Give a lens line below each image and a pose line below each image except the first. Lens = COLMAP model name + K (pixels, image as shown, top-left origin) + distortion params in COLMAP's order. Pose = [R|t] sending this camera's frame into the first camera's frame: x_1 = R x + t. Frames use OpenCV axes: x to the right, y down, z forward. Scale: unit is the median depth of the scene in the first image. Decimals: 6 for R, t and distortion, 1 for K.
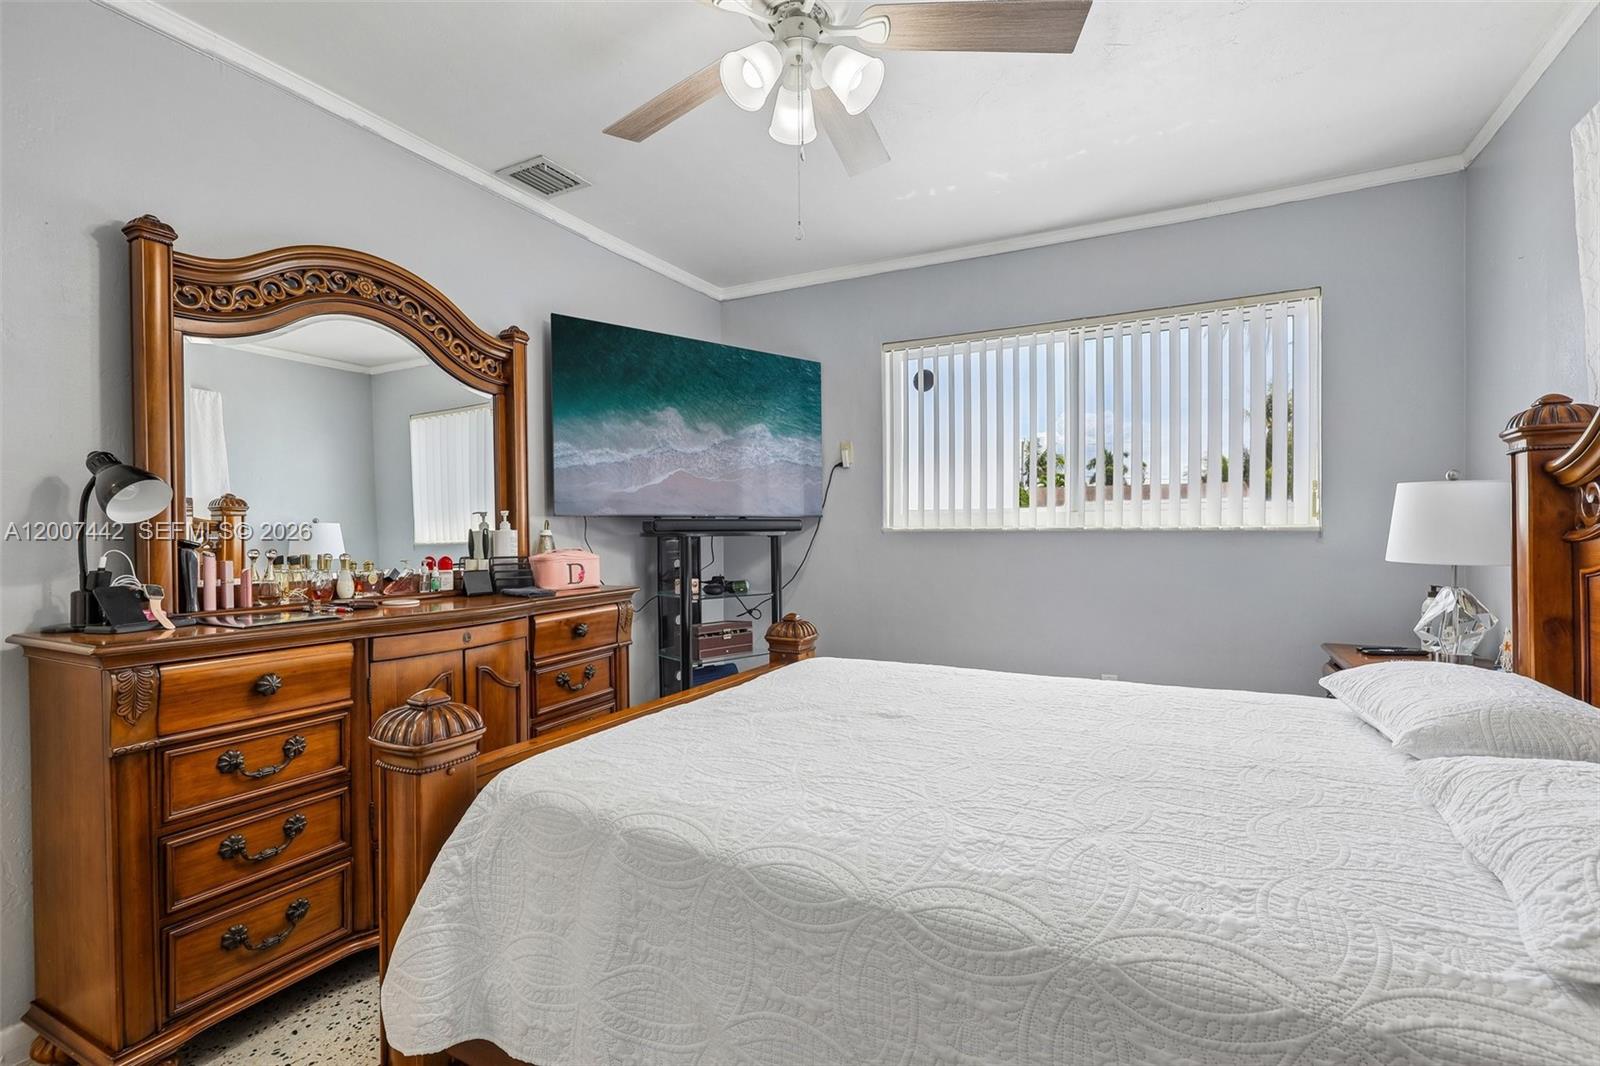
lens RADIAL K [[726.1, 0, 801.0], [0, 726.1, 537.9], [0, 0, 1]] dist [-0.000202, -0.000048]
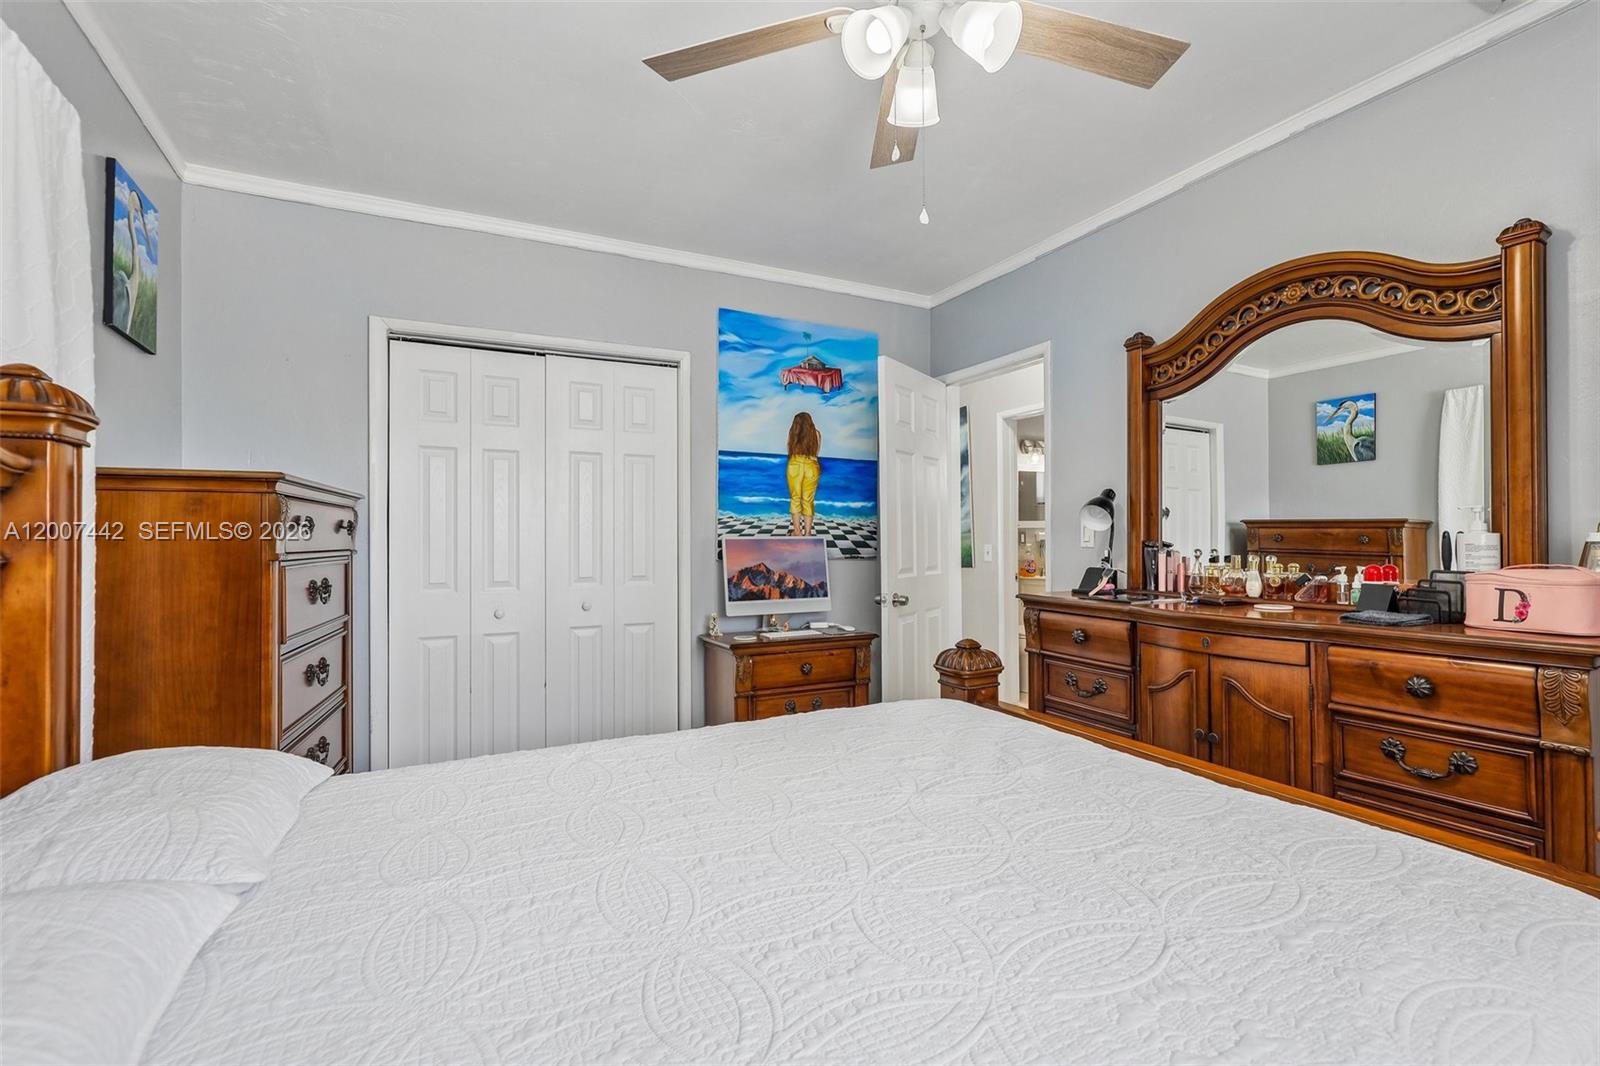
lens RADIAL K [[726.1, 0, 801.1], [0, 726.1, 529.9], [0, 0, 1]] dist [-0.000202, -0.000048]
pose [[-0.585860, 0.006426, -0.810386, 0.624012], [0.007198, 0.999970, 0.002725, -0.023228], [0.810380, -0.004237, -0.585889, 1.037126]]
